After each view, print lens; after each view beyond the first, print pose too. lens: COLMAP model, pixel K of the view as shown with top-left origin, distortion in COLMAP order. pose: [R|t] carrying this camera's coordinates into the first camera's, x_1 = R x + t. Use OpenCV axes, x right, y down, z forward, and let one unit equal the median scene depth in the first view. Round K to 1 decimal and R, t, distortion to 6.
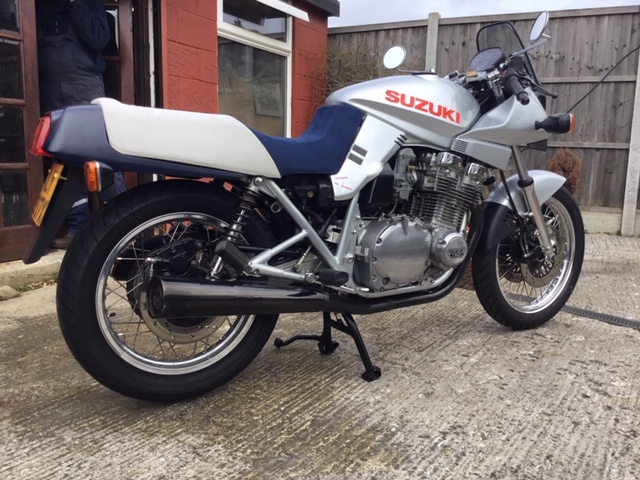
lens RADIAL K [[575.9, 0, 302.8], [0, 575.9, 245.0], [0, 0, 1]] dist [0.082659, -0.155028]
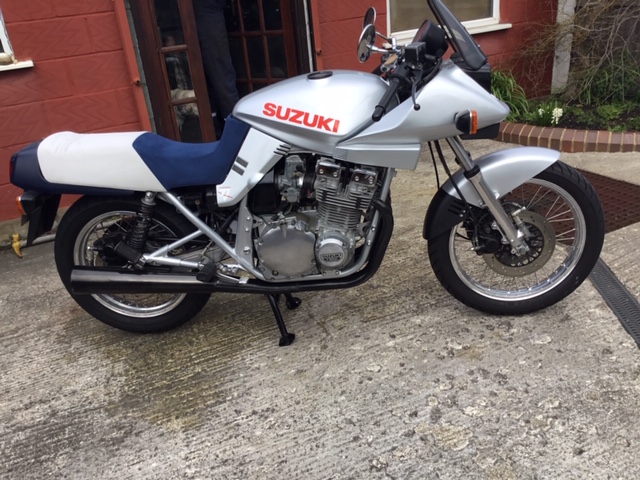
lens RADIAL K [[564.3, 0, 300.9], [0, 564.3, 248.1], [0, 0, 1]] dist [0.049022, -0.011337]
pose [[0.820412, 0.137443, -0.555008, 0.812700], [0.031064, 0.958531, 0.283290, -0.306168], [0.570928, -0.249656, 0.782121, 0.161914]]
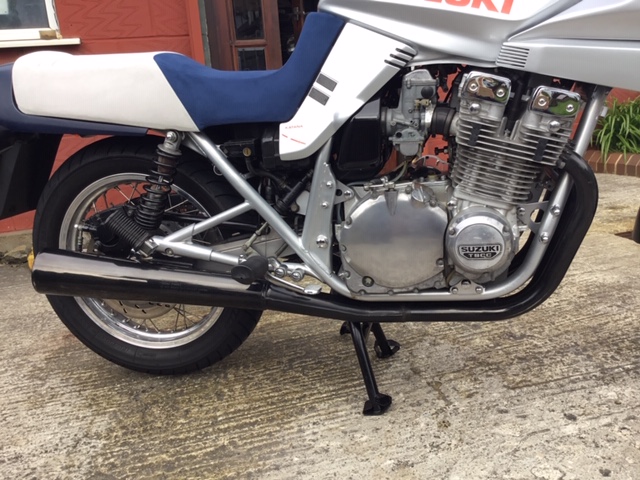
lens RADIAL K [[575.9, 0, 302.8], [0, 575.9, 245.0], [0, 0, 1]] dist [0.082659, -0.155028]
pose [[0.741127, 0.114843, -0.661469, 0.527009], [-0.016109, 0.988019, 0.153489, -0.080273], [0.671171, -0.103100, 0.734098, 0.471855]]
